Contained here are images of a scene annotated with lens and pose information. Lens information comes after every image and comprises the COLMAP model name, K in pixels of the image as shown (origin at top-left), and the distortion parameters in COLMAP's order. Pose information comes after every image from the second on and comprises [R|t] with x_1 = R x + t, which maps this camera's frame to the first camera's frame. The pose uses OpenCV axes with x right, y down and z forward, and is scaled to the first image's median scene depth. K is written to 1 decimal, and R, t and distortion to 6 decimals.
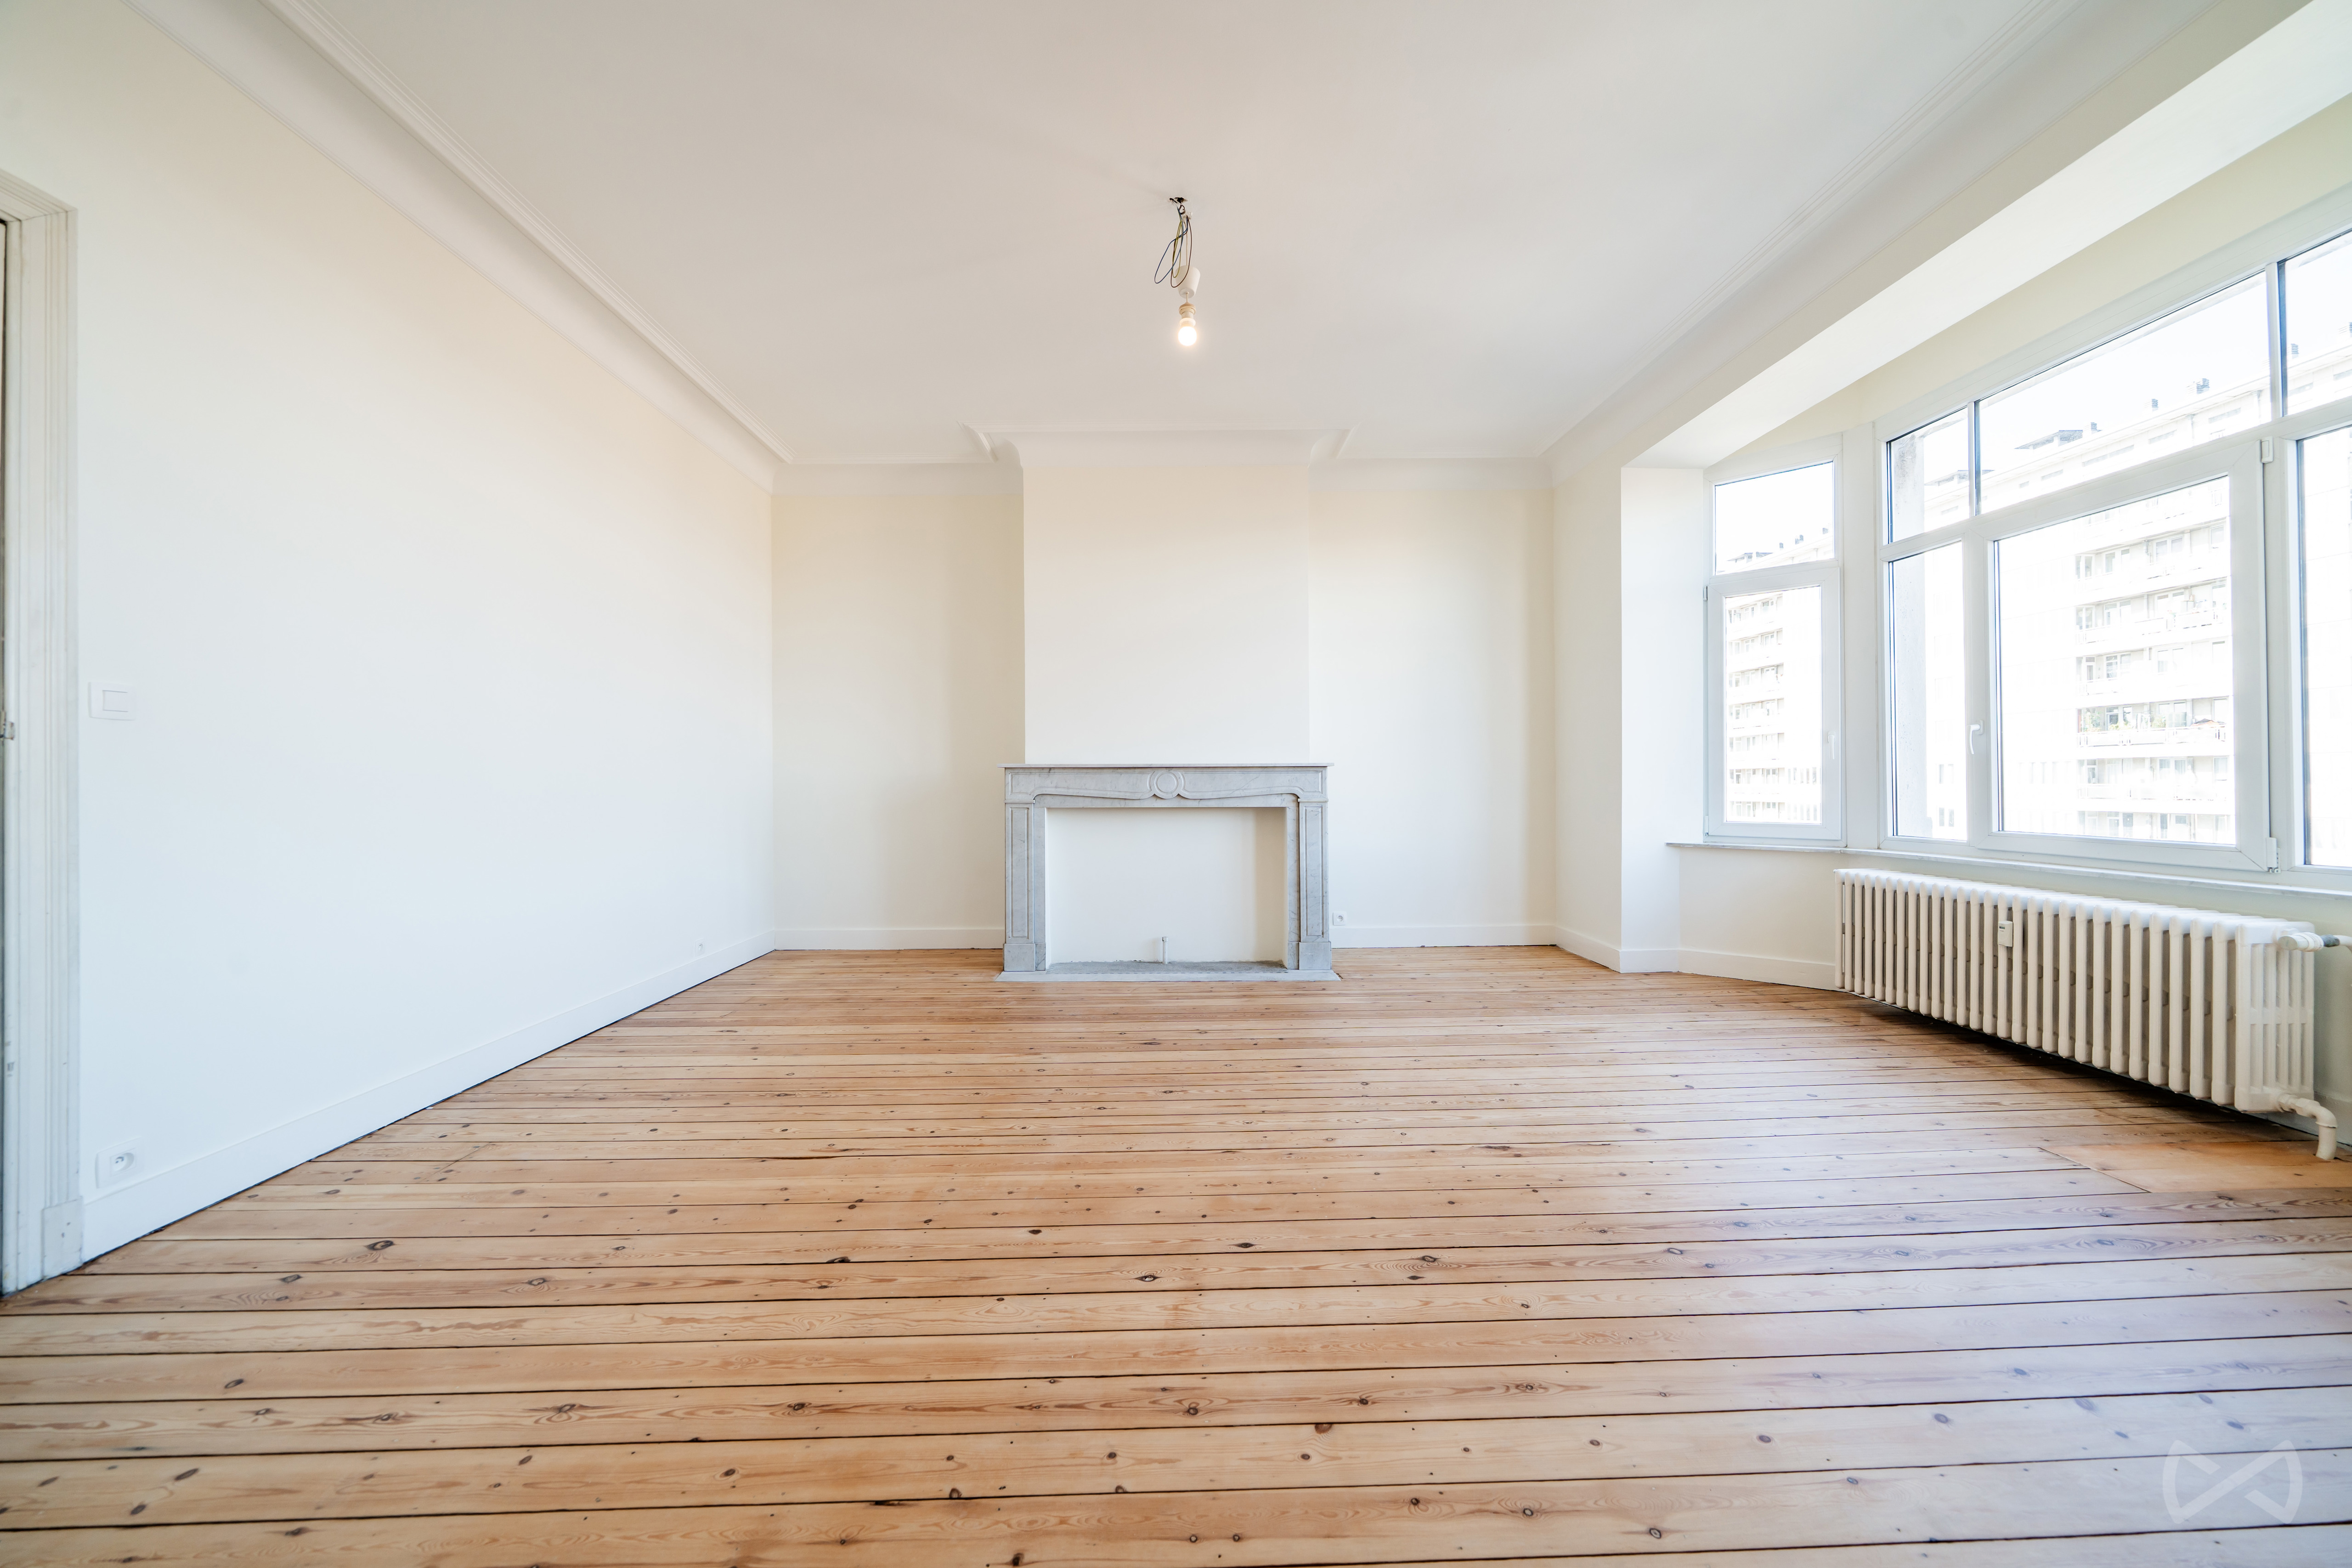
lens RADIAL K [[798.7, 0, 1176.0], [0, 798.7, 784.0], [0, 0, 1]] dist [-0.006722, 0.000164]
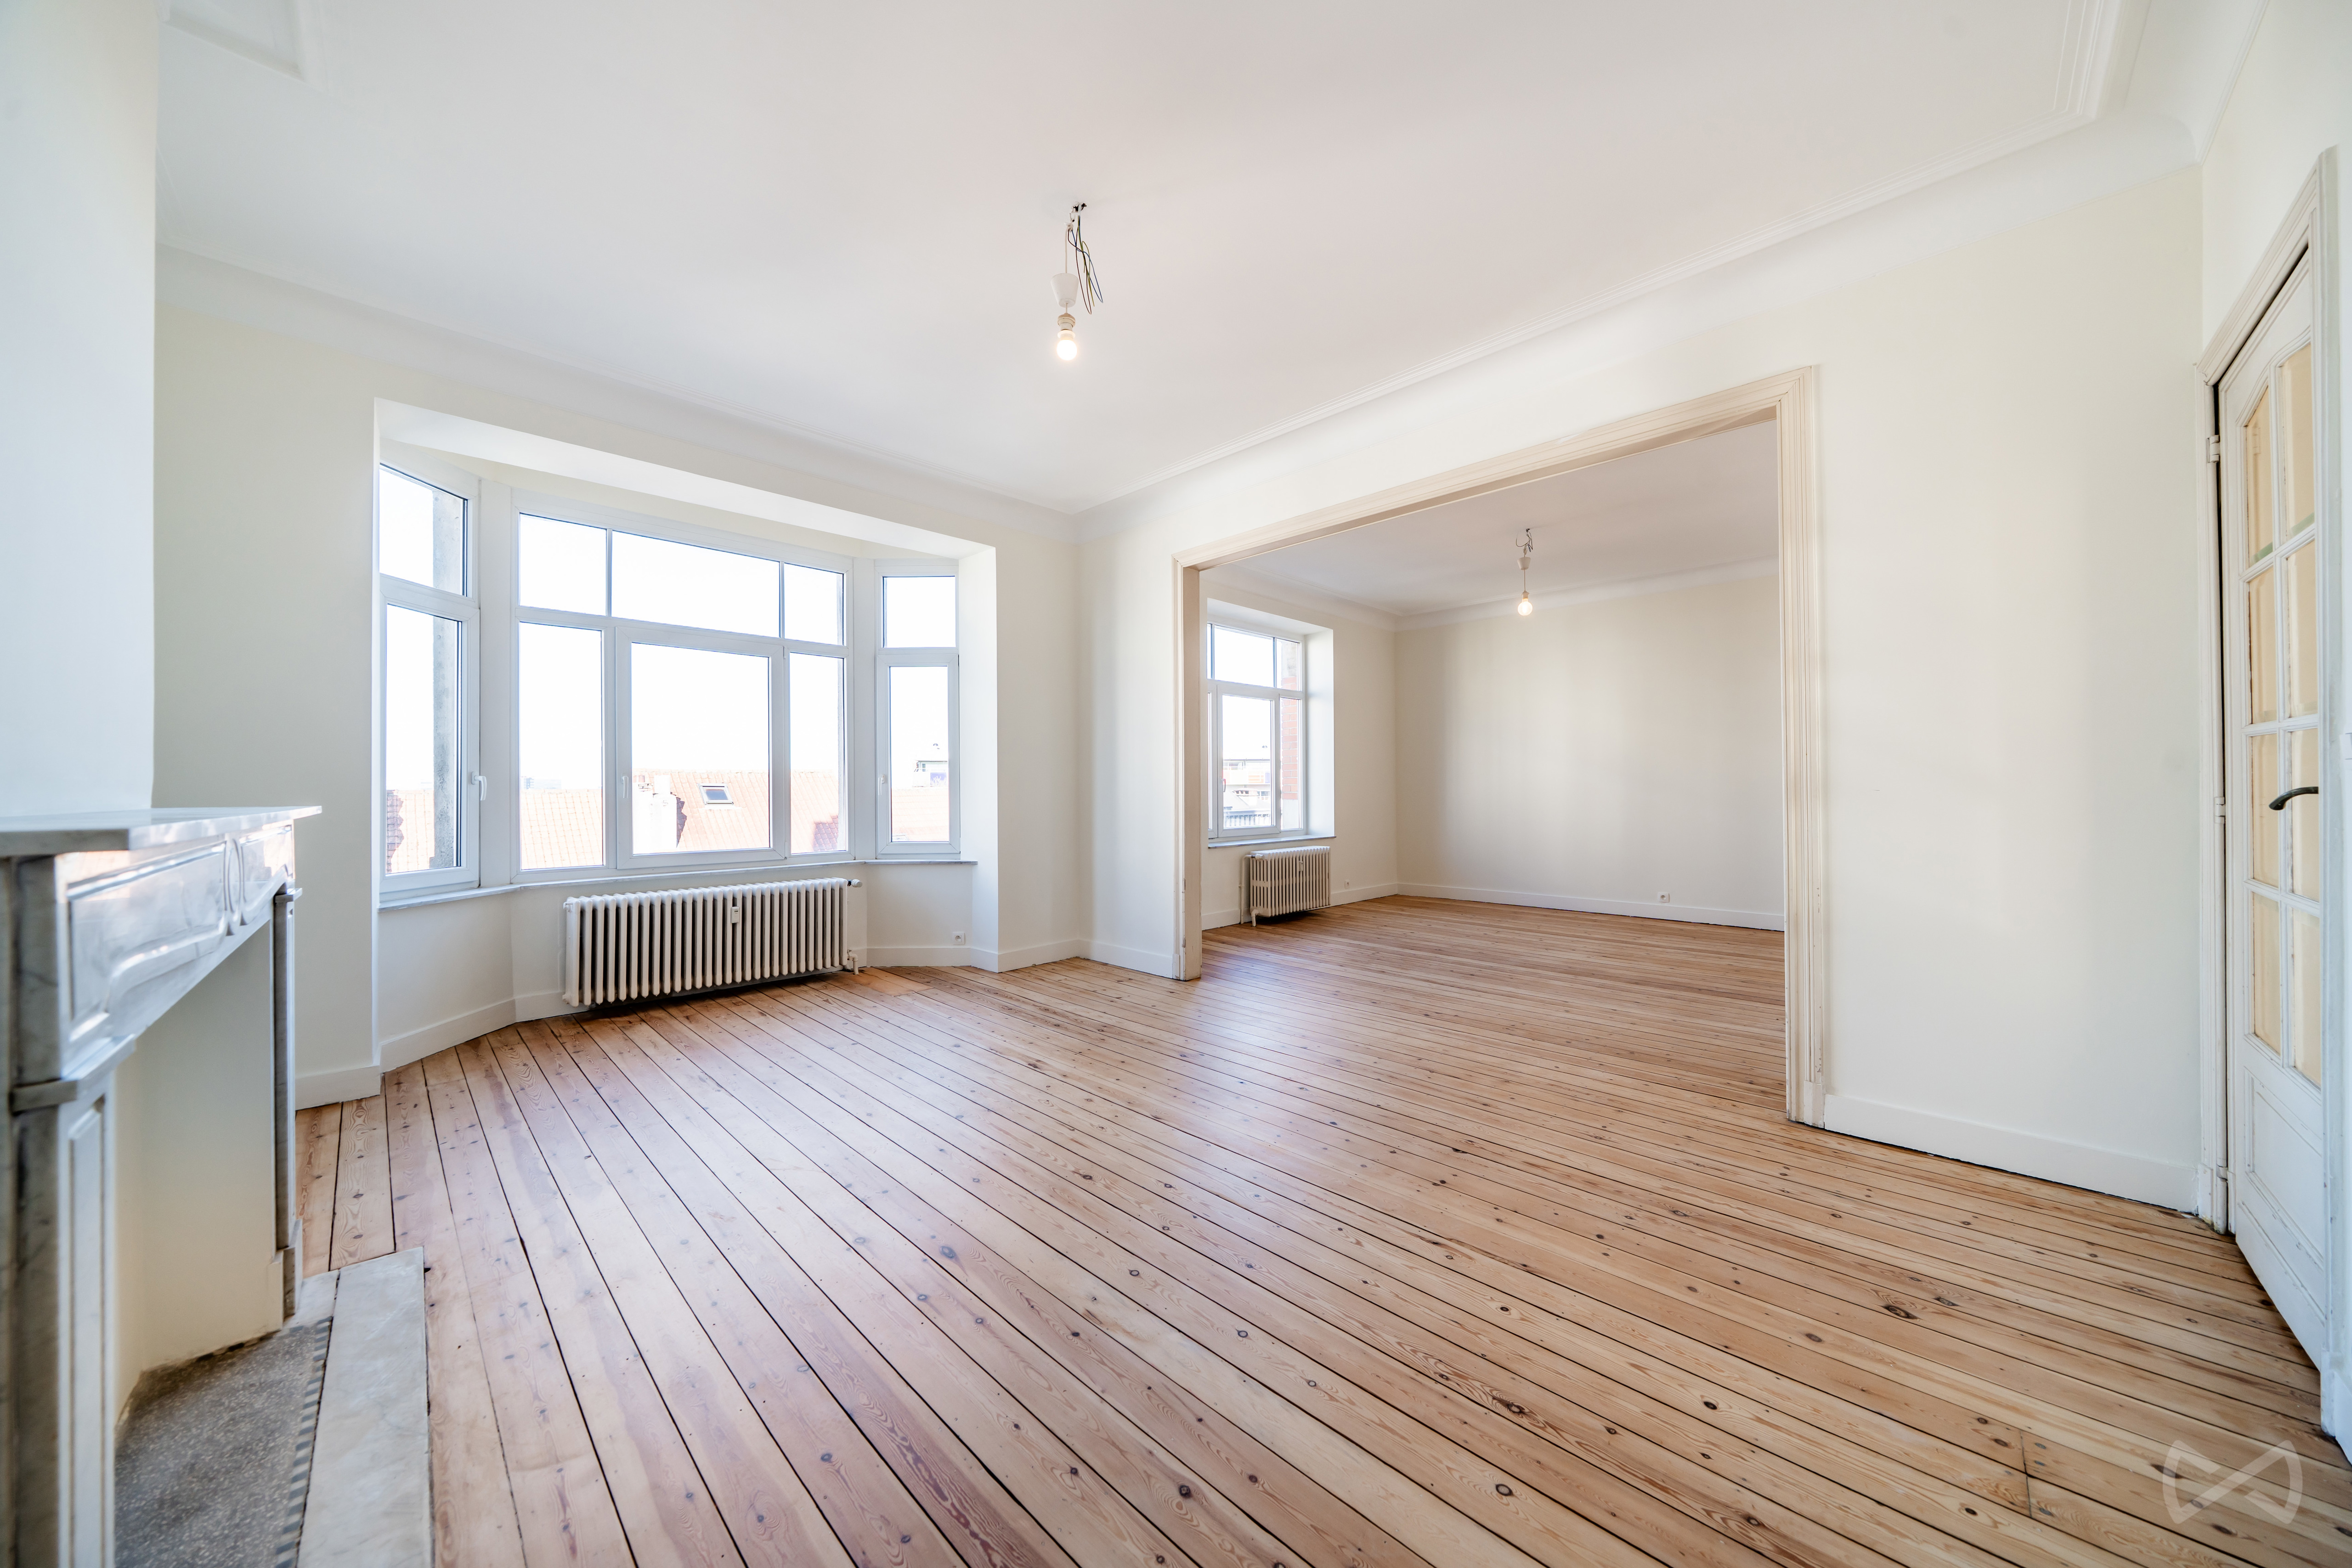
lens RADIAL K [[798.7, 0, 1176.0], [0, 798.7, 784.0], [0, 0, 1]] dist [-0.006722, 0.000164]
pose [[-0.689999, 0.013222, 0.723690, -0.543022], [0.011182, 0.999909, -0.007607, -0.037198], [-0.723724, 0.002843, -0.690084, 1.142666]]
